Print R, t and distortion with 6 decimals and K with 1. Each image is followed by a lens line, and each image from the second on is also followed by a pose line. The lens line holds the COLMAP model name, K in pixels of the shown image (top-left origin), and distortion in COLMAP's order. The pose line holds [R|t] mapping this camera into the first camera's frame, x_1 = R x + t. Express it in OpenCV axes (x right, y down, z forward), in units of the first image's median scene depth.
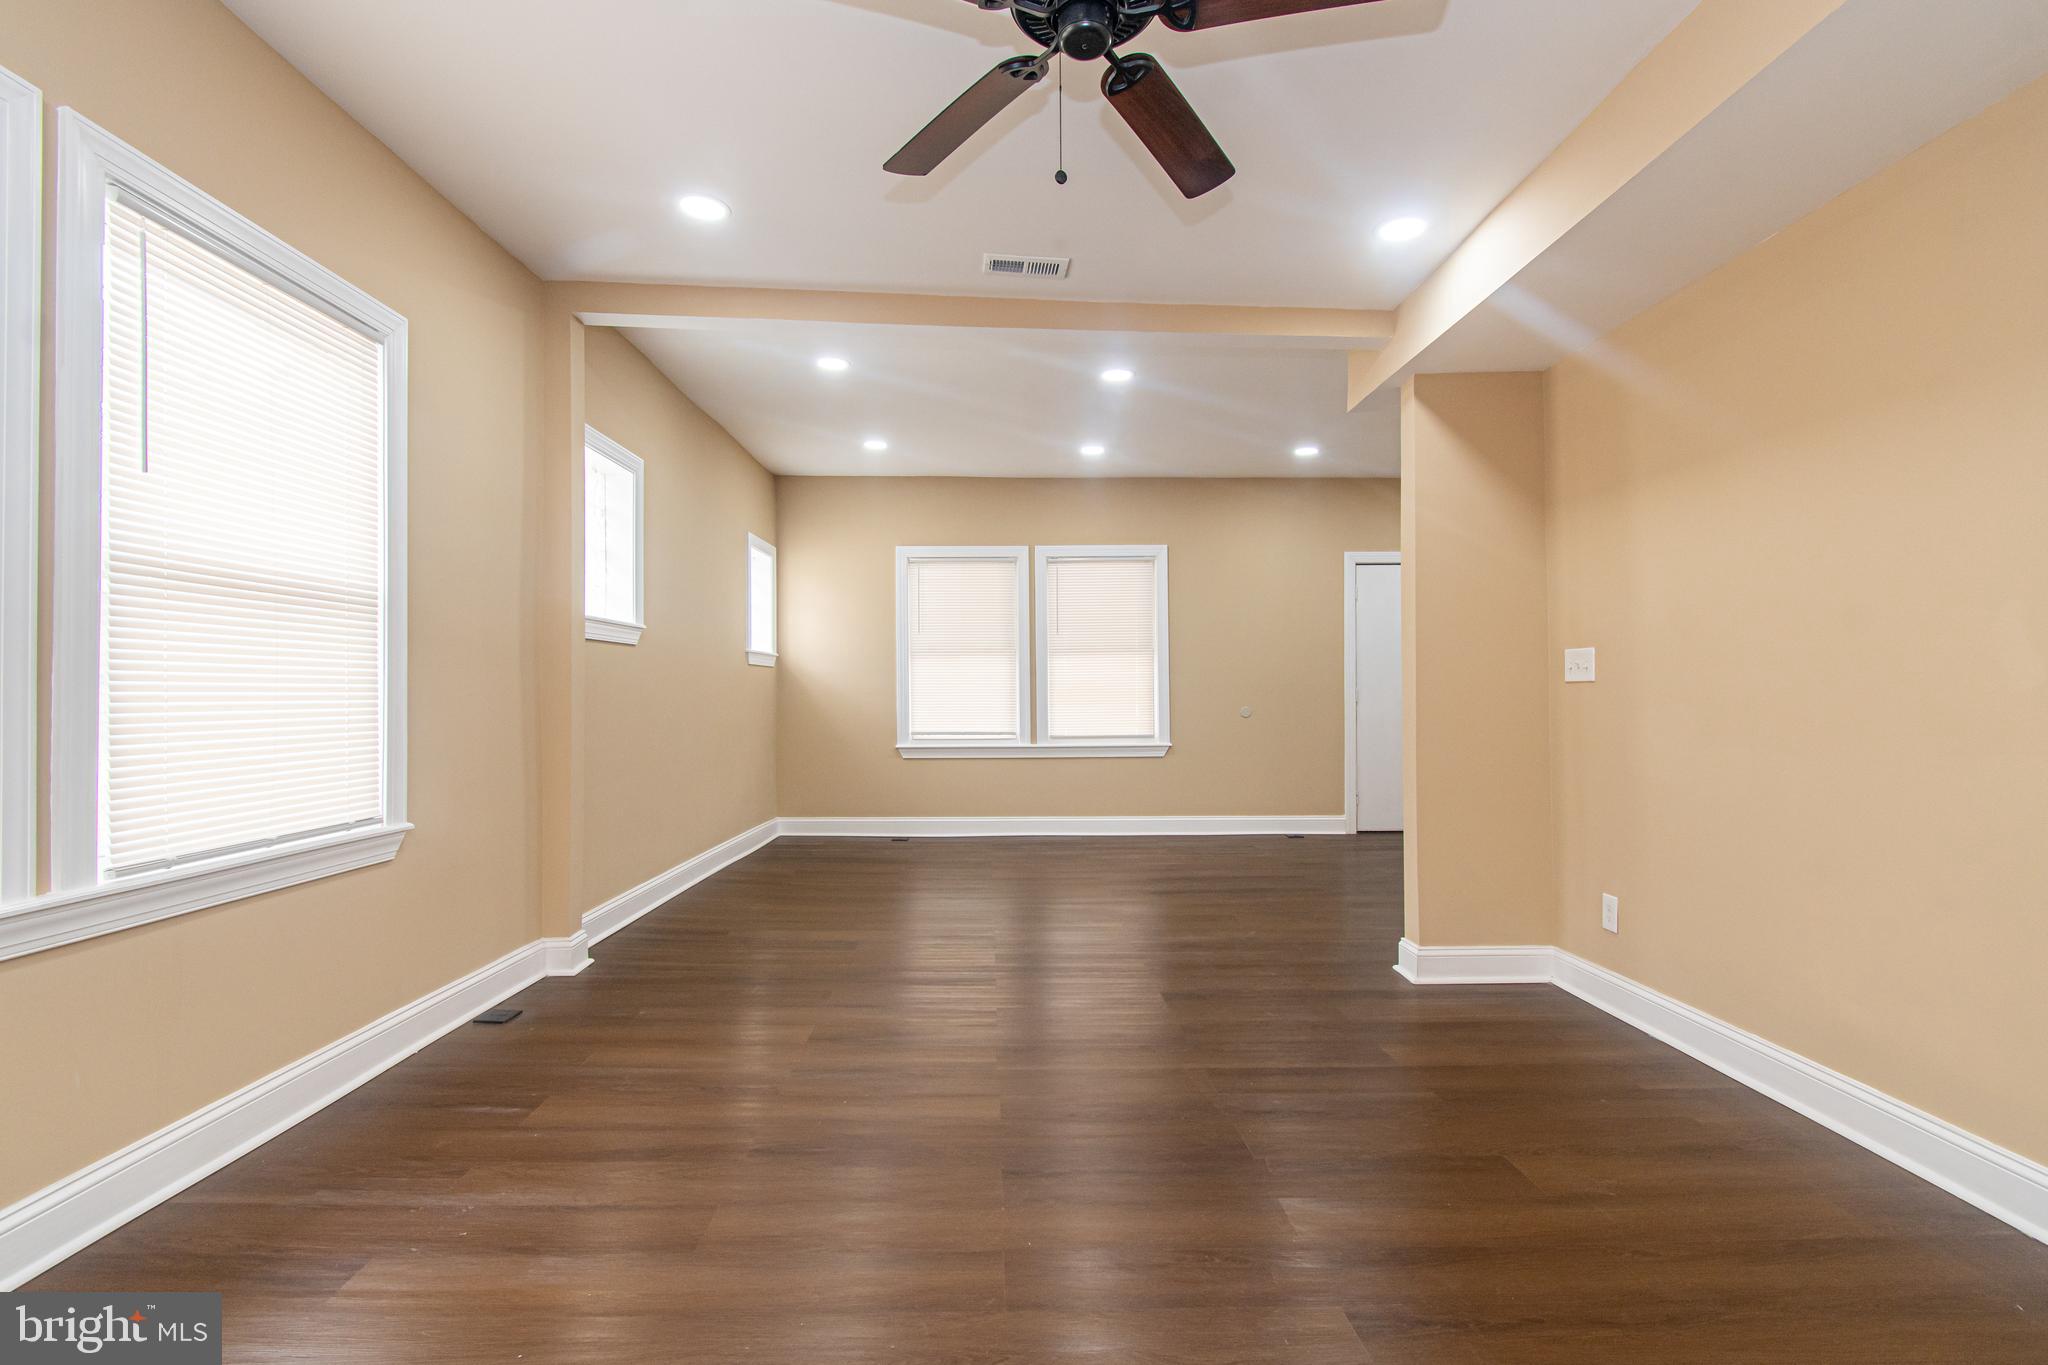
lens RADIAL K [[911.0, 0, 1018.2], [0, 911.0, 693.8], [0, 0, 1]] dist [-0.004590, -0.002431]
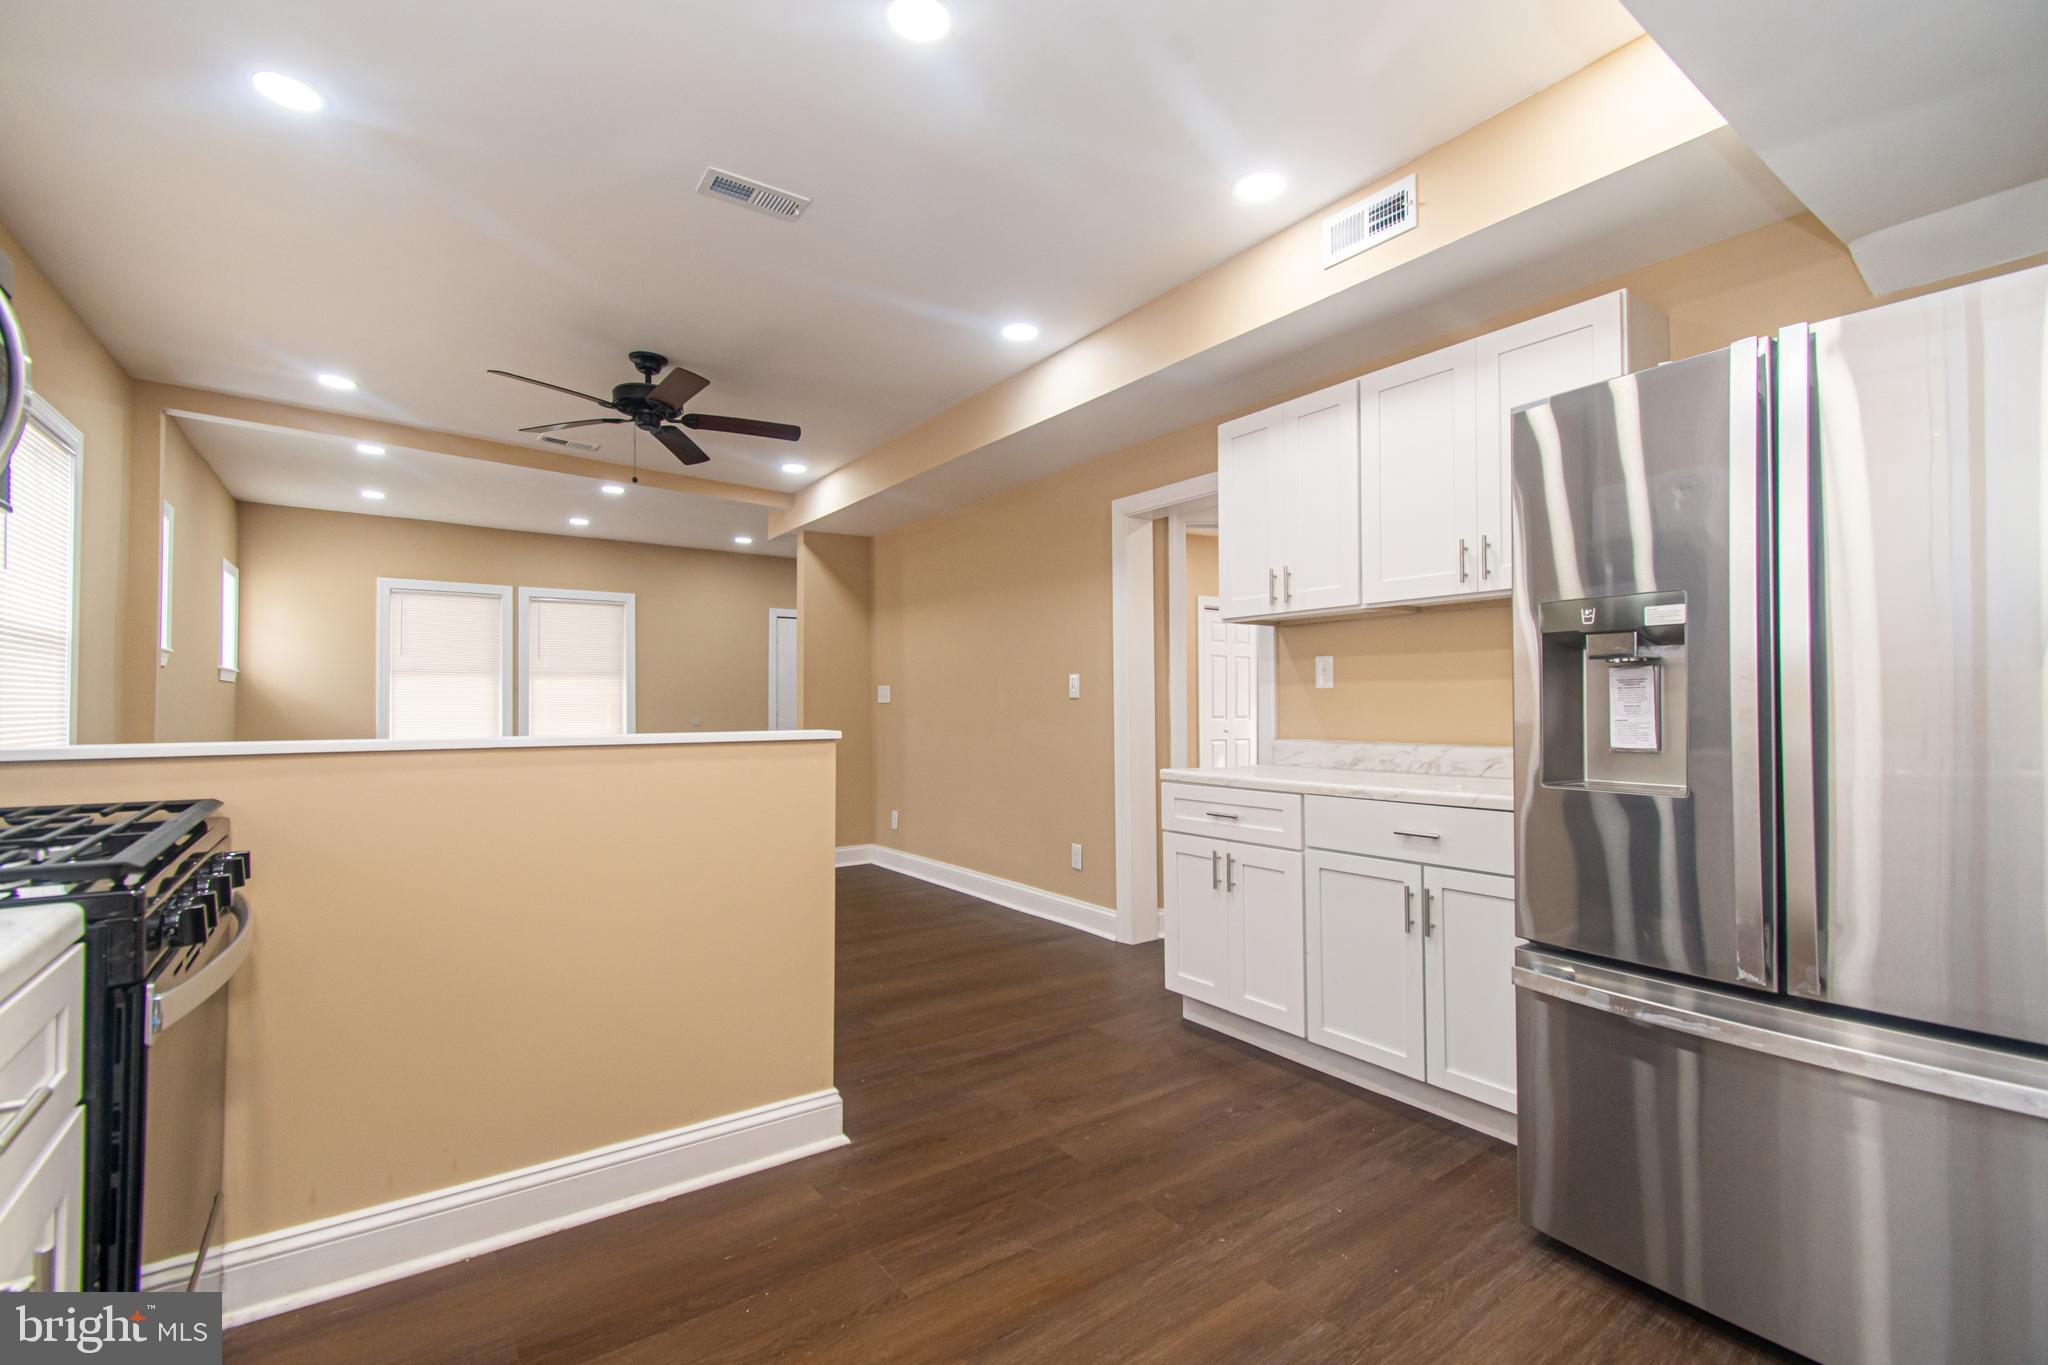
lens RADIAL K [[911.0, 0, 1045.3], [0, 911.0, 684.5], [0, 0, 1]] dist [-0.004590, -0.002431]
pose [[0.808916, 0.016921, 0.587681, -0.124361], [-0.002448, 0.999674, -0.025413, -0.002584], [-0.587919, 0.019118, 0.808694, -0.393977]]
